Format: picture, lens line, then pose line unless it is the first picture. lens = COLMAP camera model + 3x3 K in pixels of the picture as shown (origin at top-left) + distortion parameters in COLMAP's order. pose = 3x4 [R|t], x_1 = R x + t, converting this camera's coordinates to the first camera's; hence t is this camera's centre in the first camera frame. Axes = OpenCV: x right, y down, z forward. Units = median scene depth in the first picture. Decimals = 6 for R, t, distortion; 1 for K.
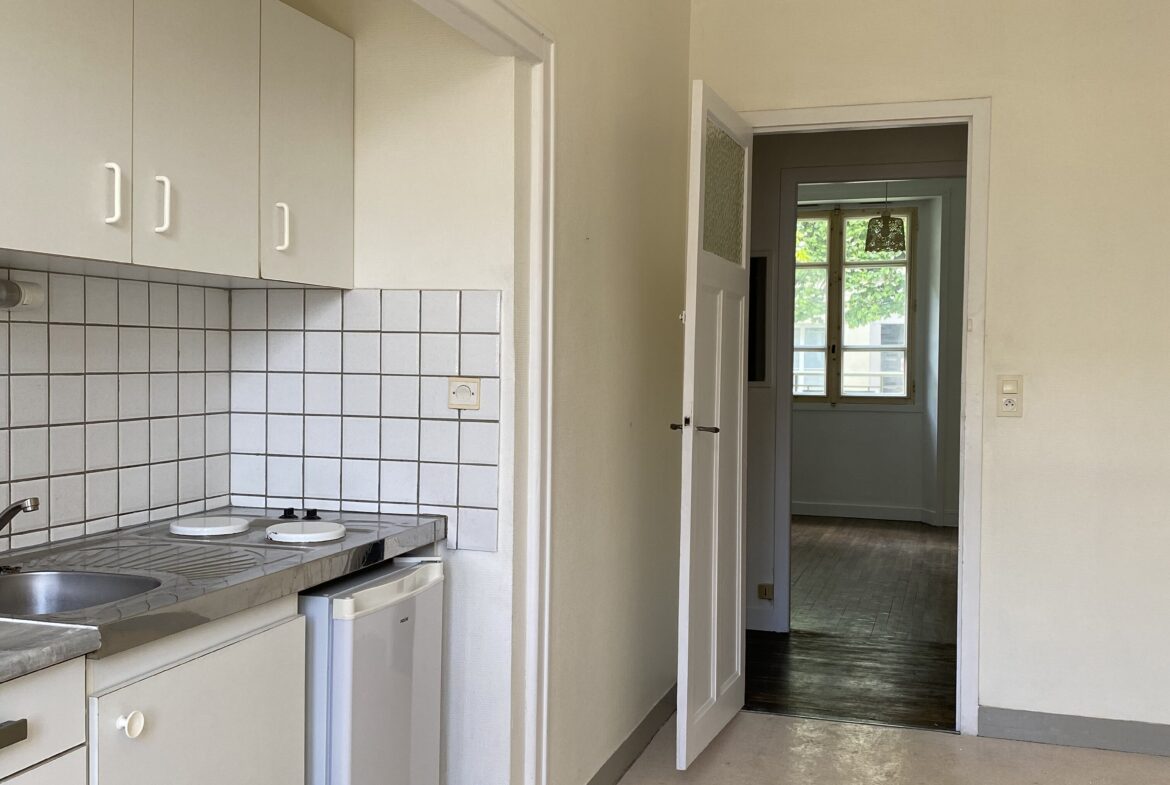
lens RADIAL K [[1197.0, 0, 608.1], [0, 1197.0, 390.7], [0, 0, 1]] dist [0.153308, -0.404232]
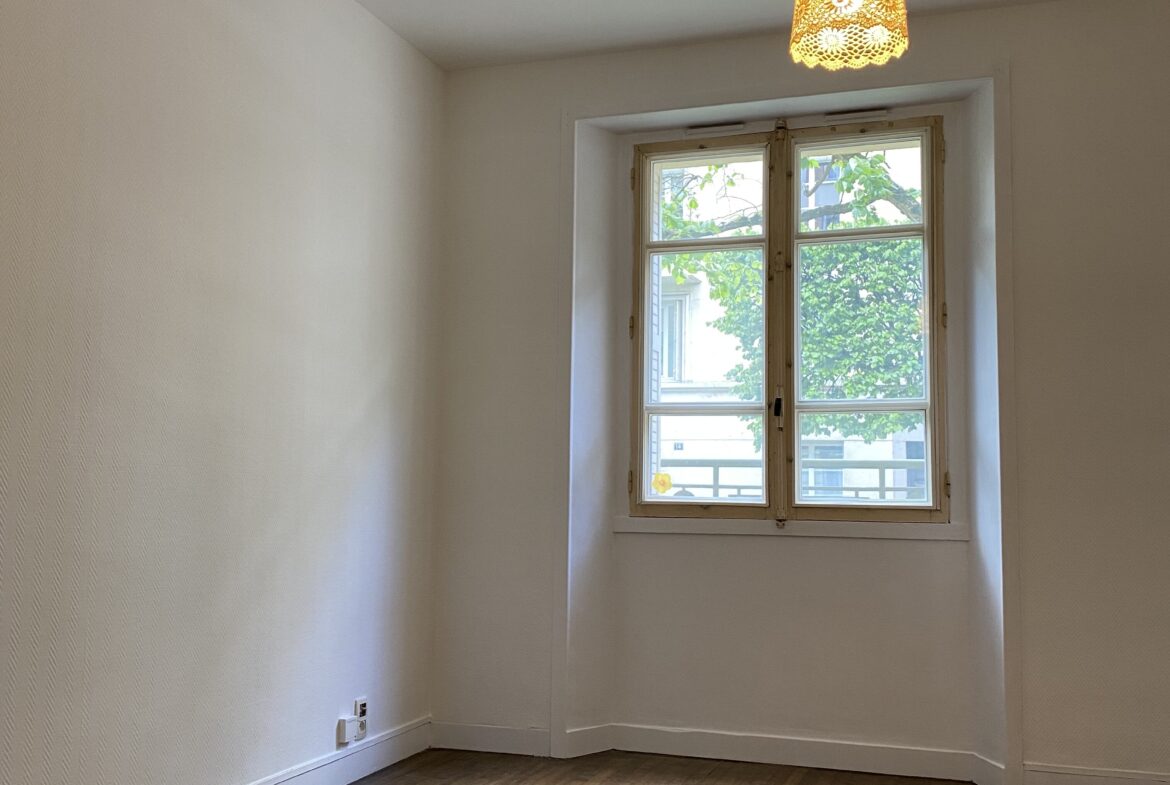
lens RADIAL K [[1197.0, 0, 608.1], [0, 1197.0, 390.7], [0, 0, 1]] dist [0.153308, -0.404232]
pose [[0.999699, -0.002648, -0.024400, 0.129842], [-0.000142, 0.993524, -0.113622, 0.013630], [0.024543, 0.113592, 0.993224, 0.513654]]
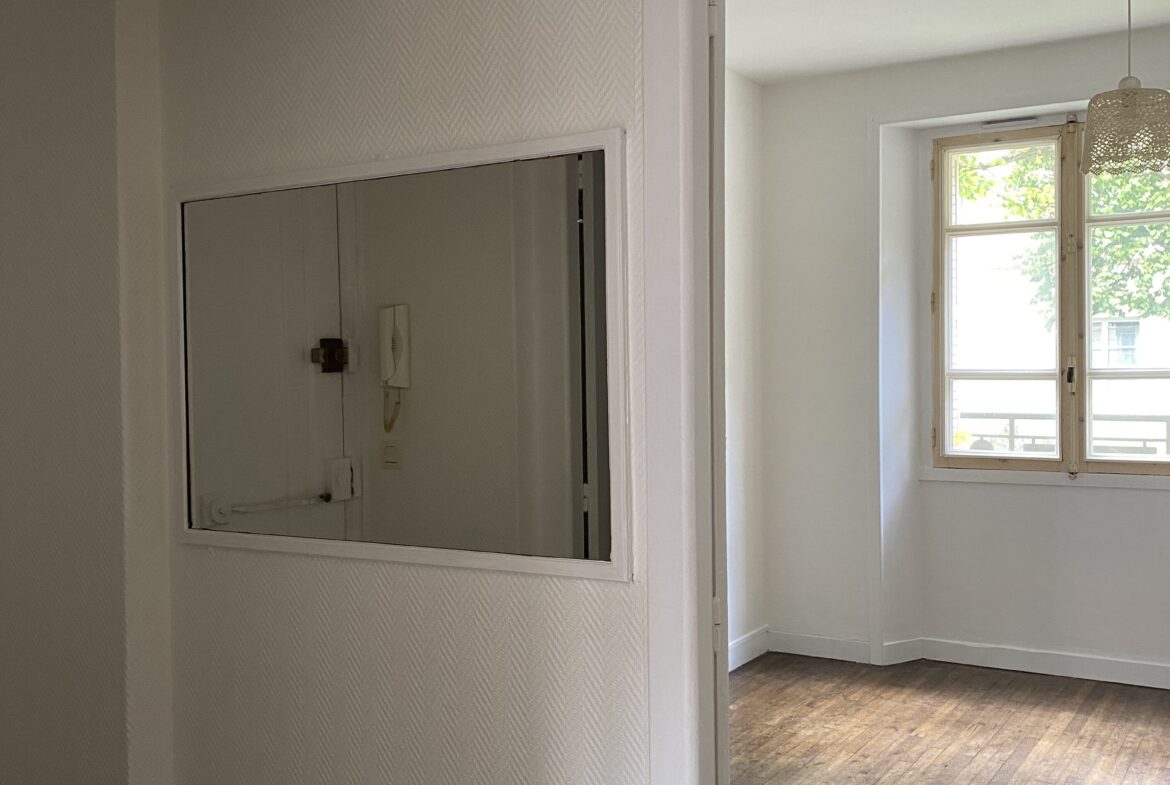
lens RADIAL K [[1197.0, 0, 608.1], [0, 1197.0, 390.7], [0, 0, 1]] dist [0.153308, -0.404232]
pose [[0.969492, -0.018585, -0.244418, 0.117197], [0.018166, 0.999827, -0.003969, -0.028938], [0.244450, -0.000593, 0.969662, 0.408432]]
